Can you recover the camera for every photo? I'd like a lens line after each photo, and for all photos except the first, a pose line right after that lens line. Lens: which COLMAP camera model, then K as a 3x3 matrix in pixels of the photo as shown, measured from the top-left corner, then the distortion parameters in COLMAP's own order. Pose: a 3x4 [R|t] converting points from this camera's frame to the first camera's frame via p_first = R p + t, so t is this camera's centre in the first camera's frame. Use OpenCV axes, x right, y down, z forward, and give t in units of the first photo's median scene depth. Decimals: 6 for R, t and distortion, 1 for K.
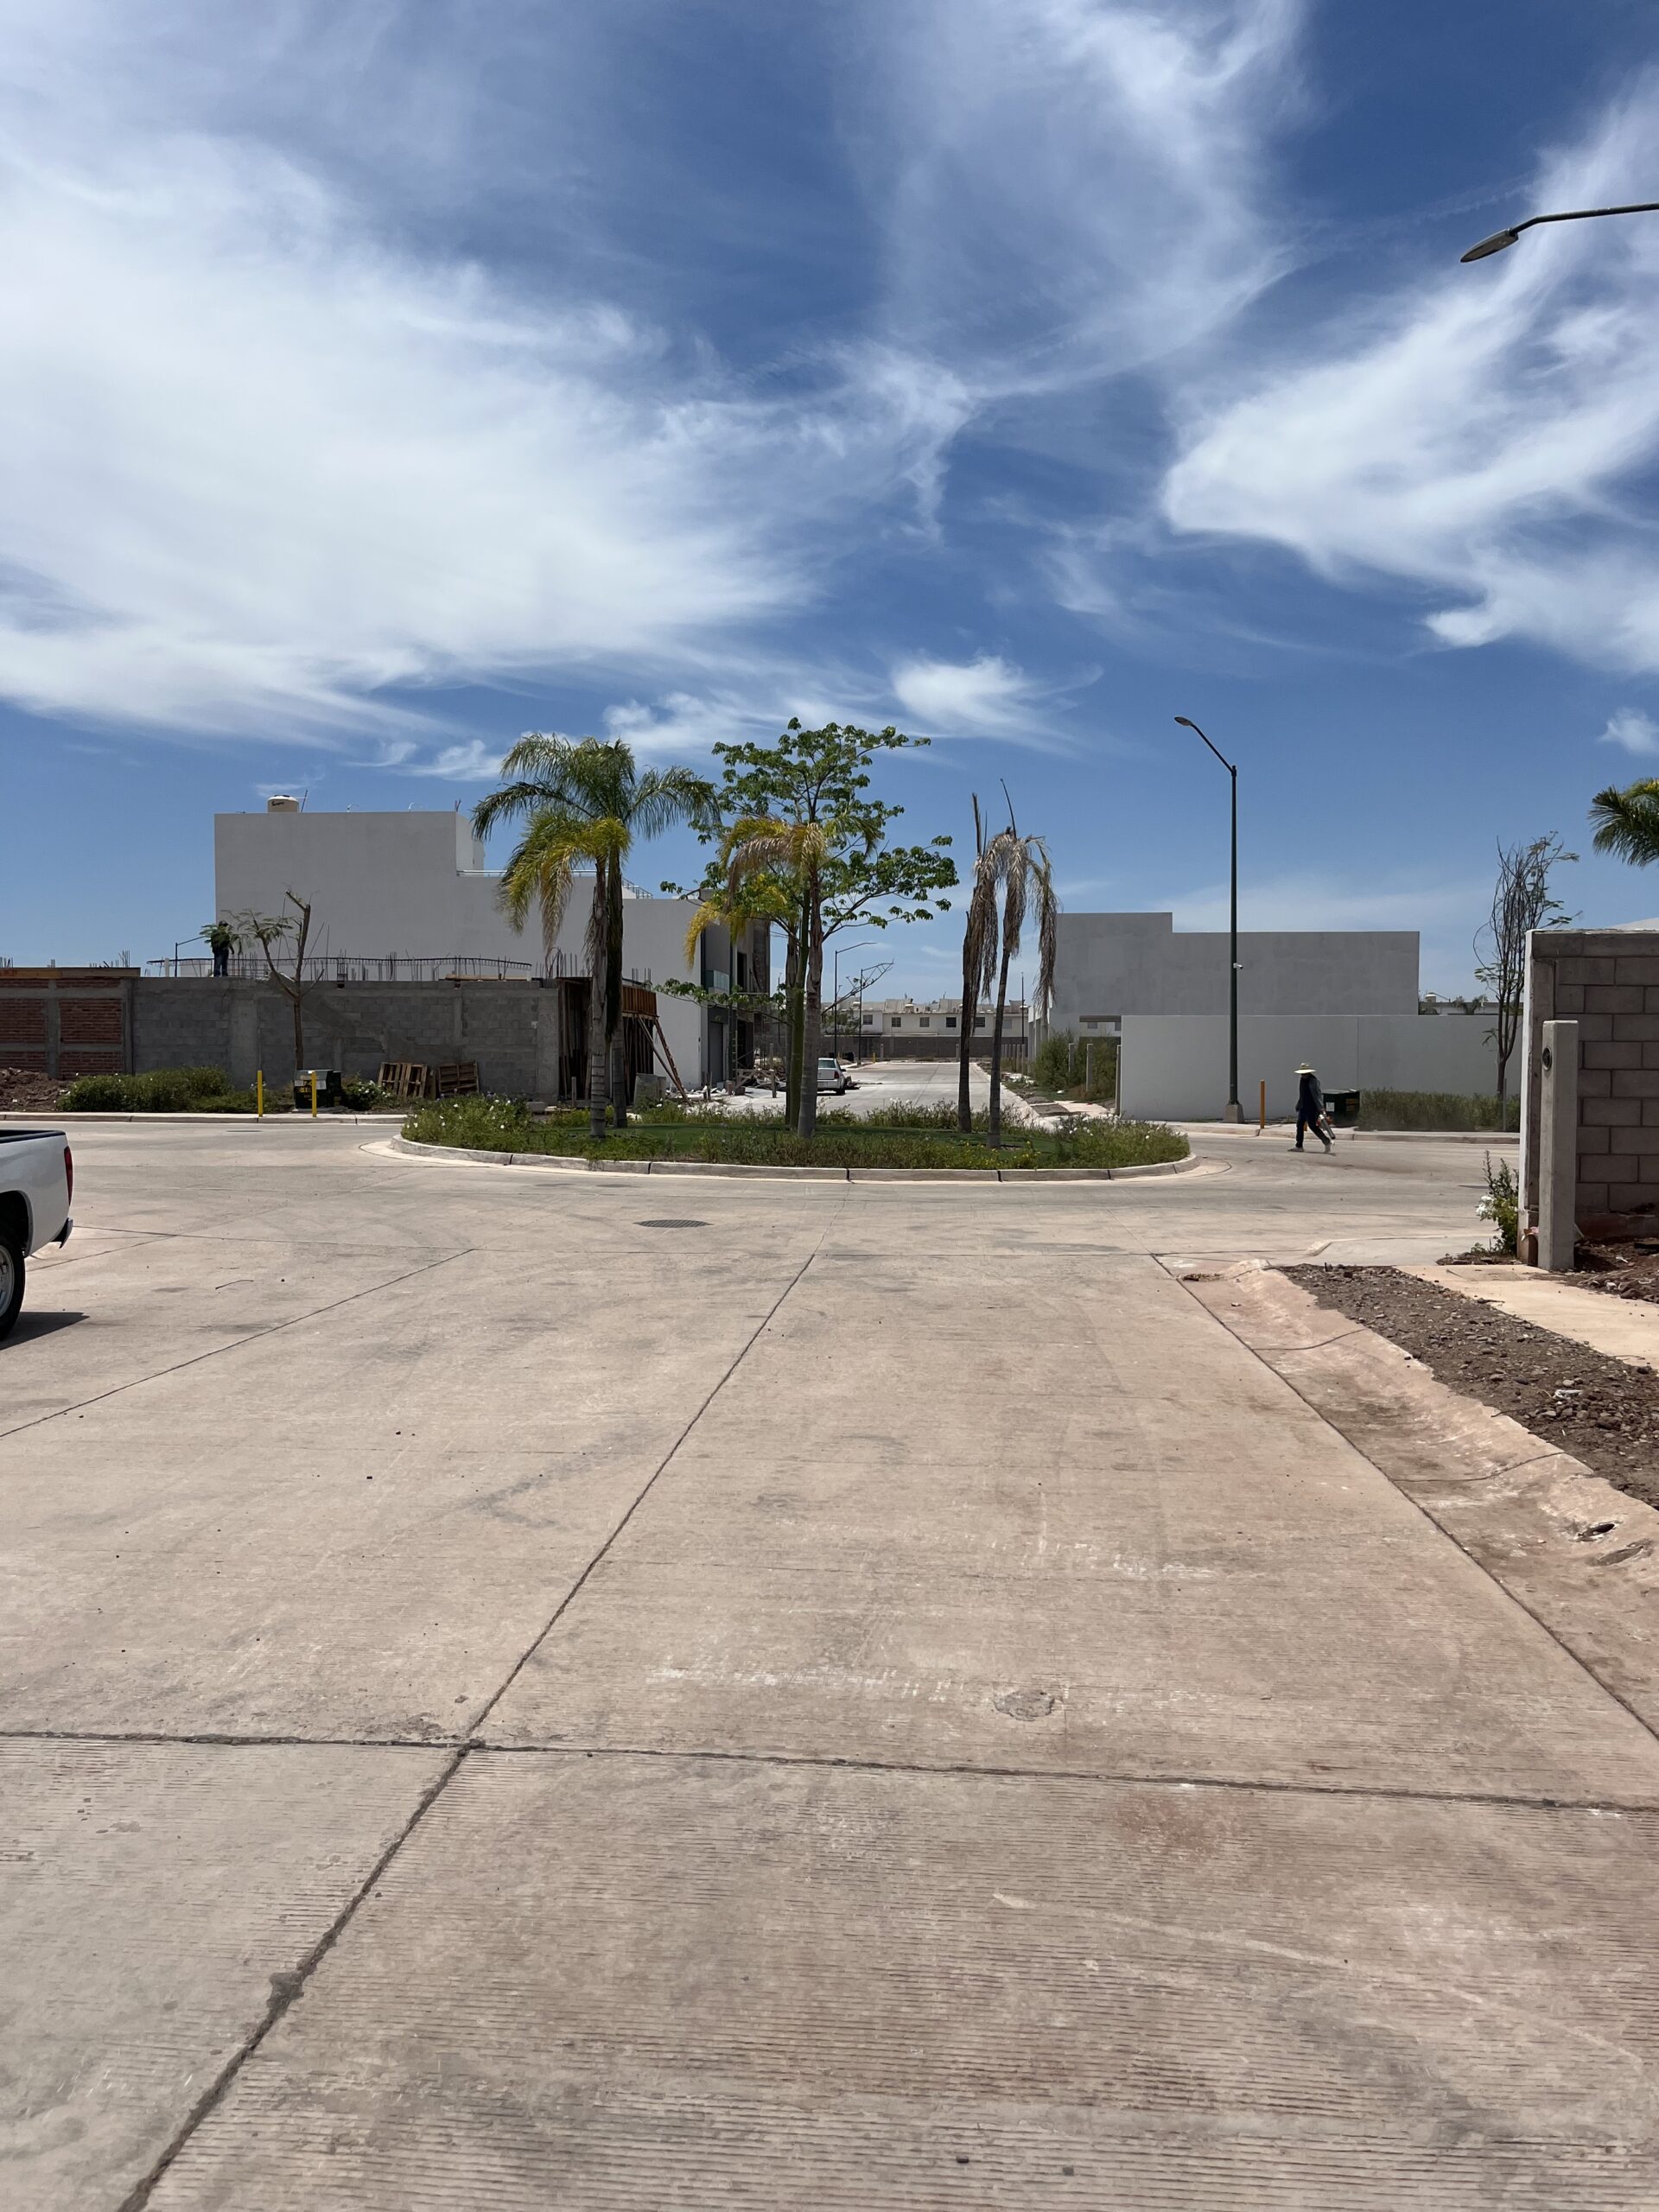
lens RADIAL K [[1725.3, 0, 802.6], [0, 1725.3, 1116.2], [0, 0, 1]] dist [0.052617, -0.070216]
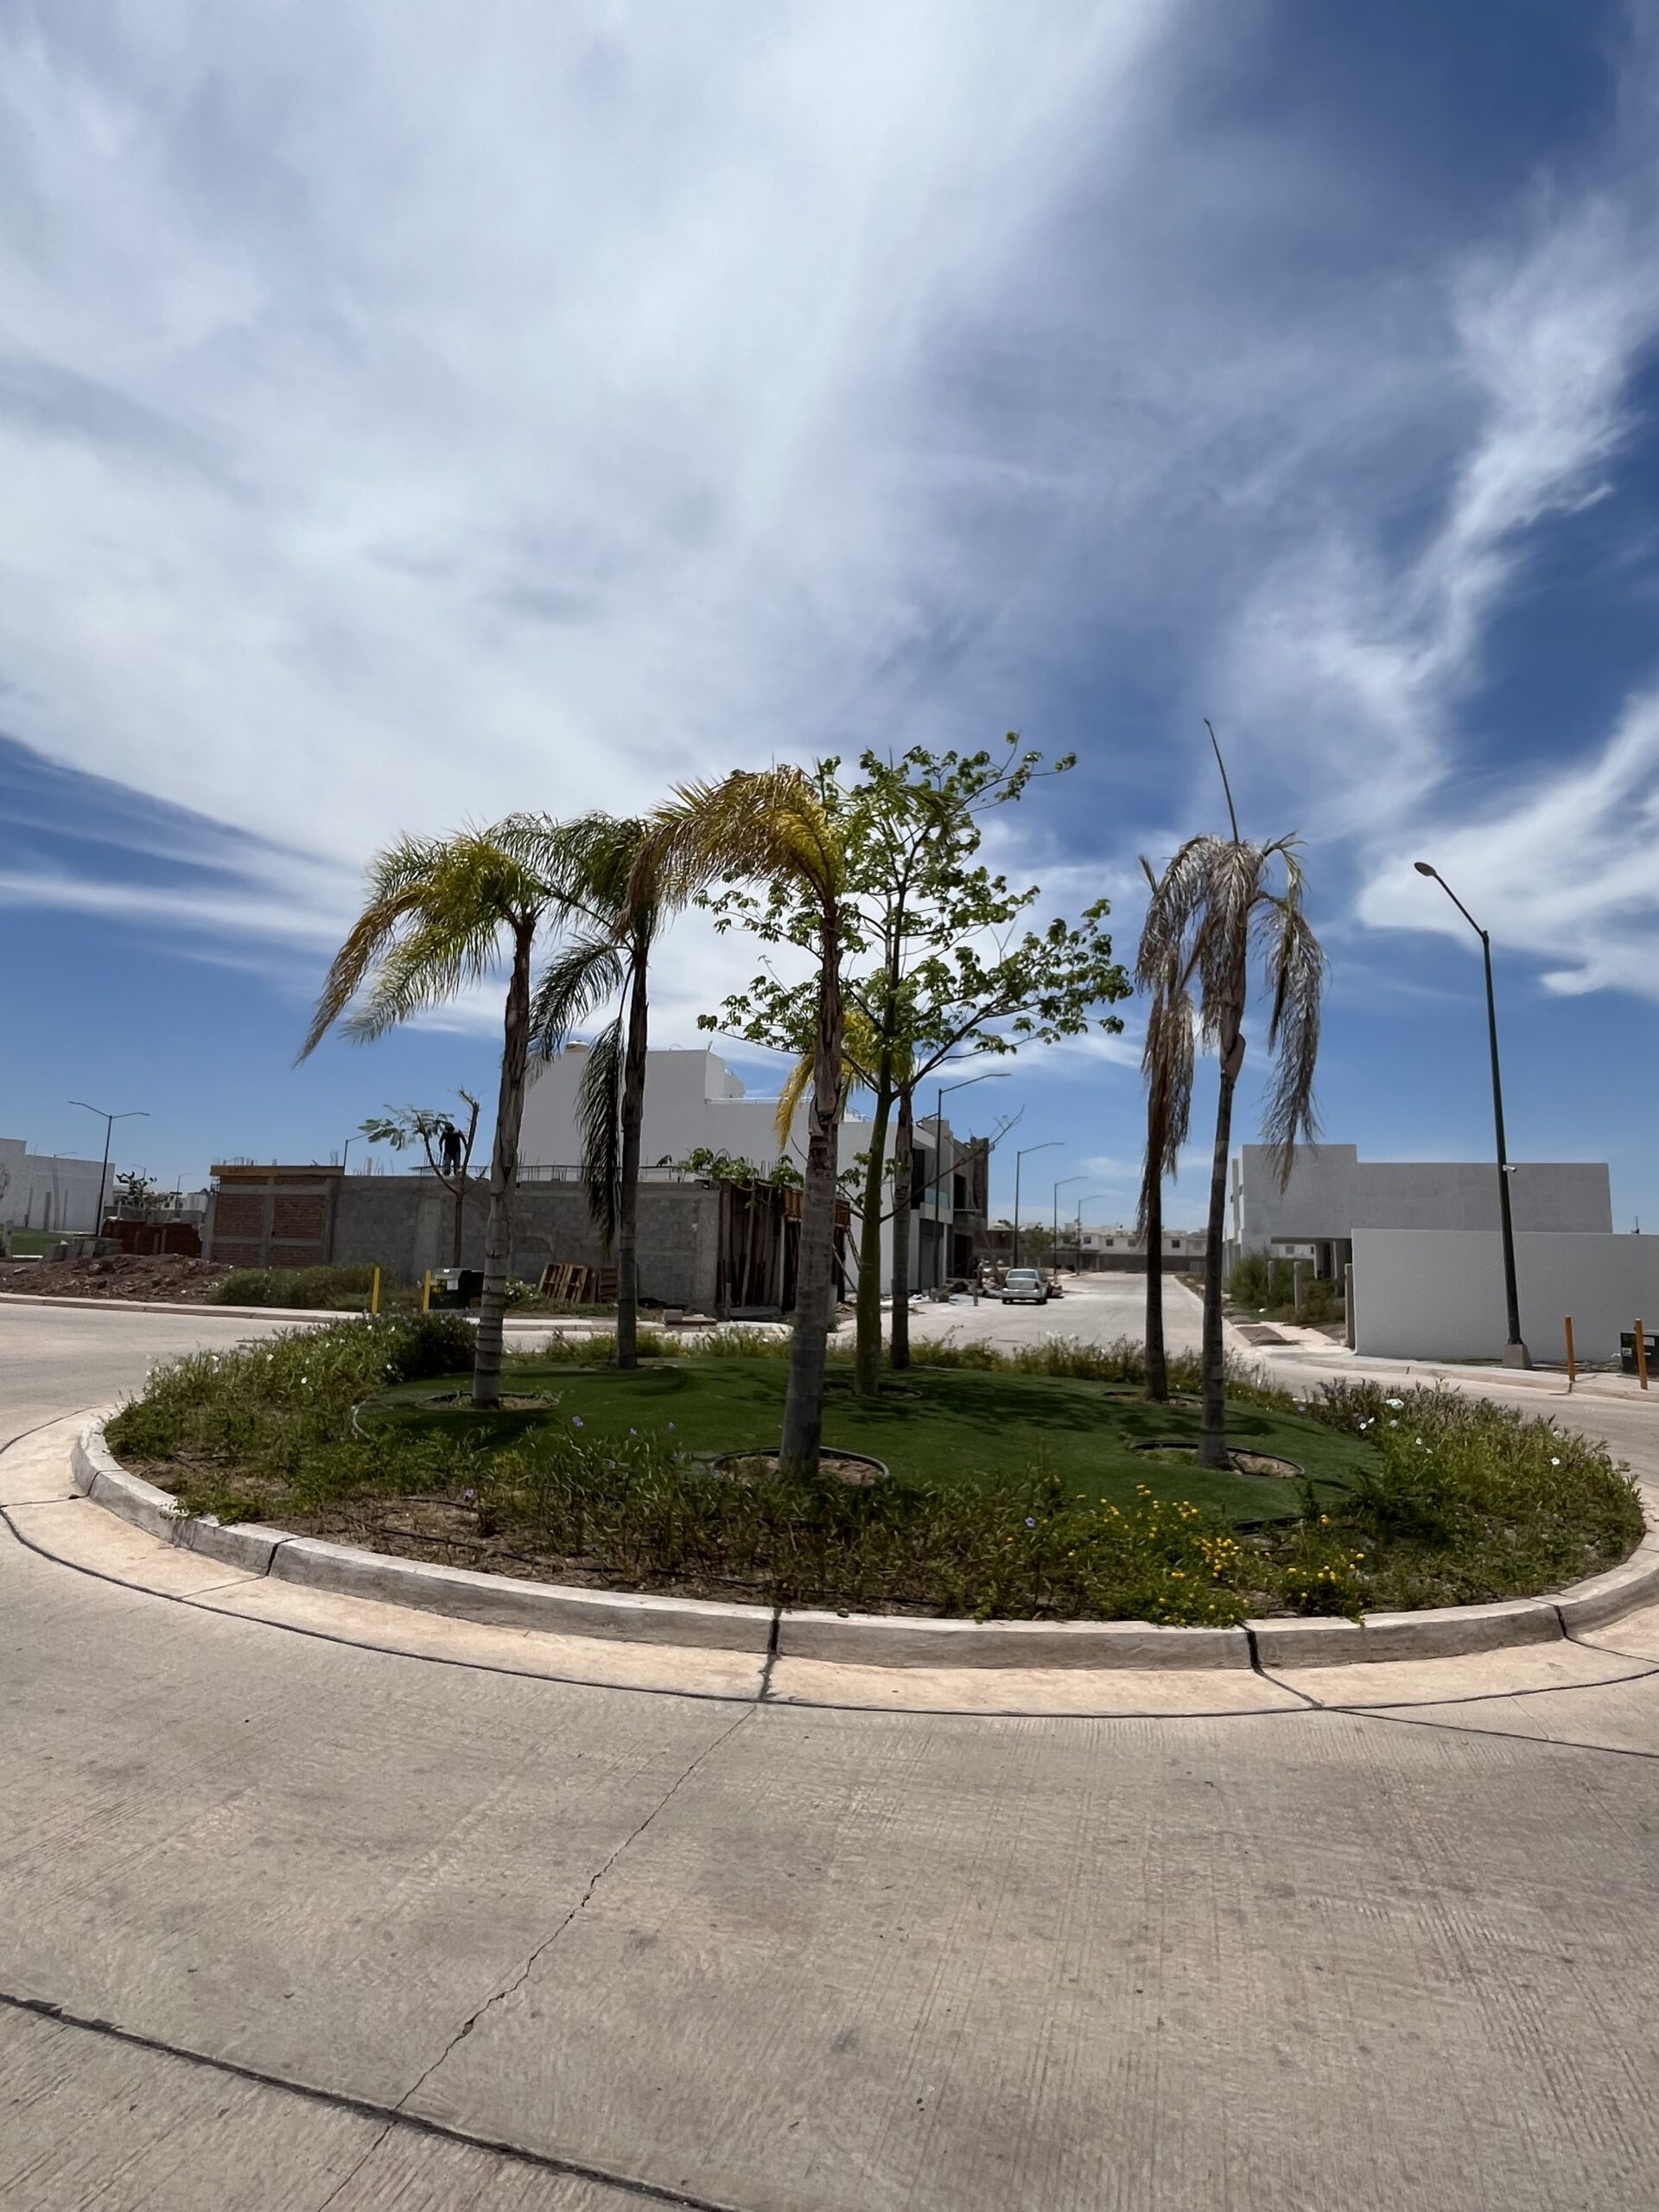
lens RADIAL K [[1156.1, 0, 816.3], [0, 1156.1, 1103.7], [0, 0, 1]] dist [-0.007229, 0.000604]
pose [[0.980462, -0.002089, -0.196696, 0.037931], [-0.031645, 0.985245, -0.168202, -0.014469], [0.194145, 0.171140, 0.965929, 0.378300]]
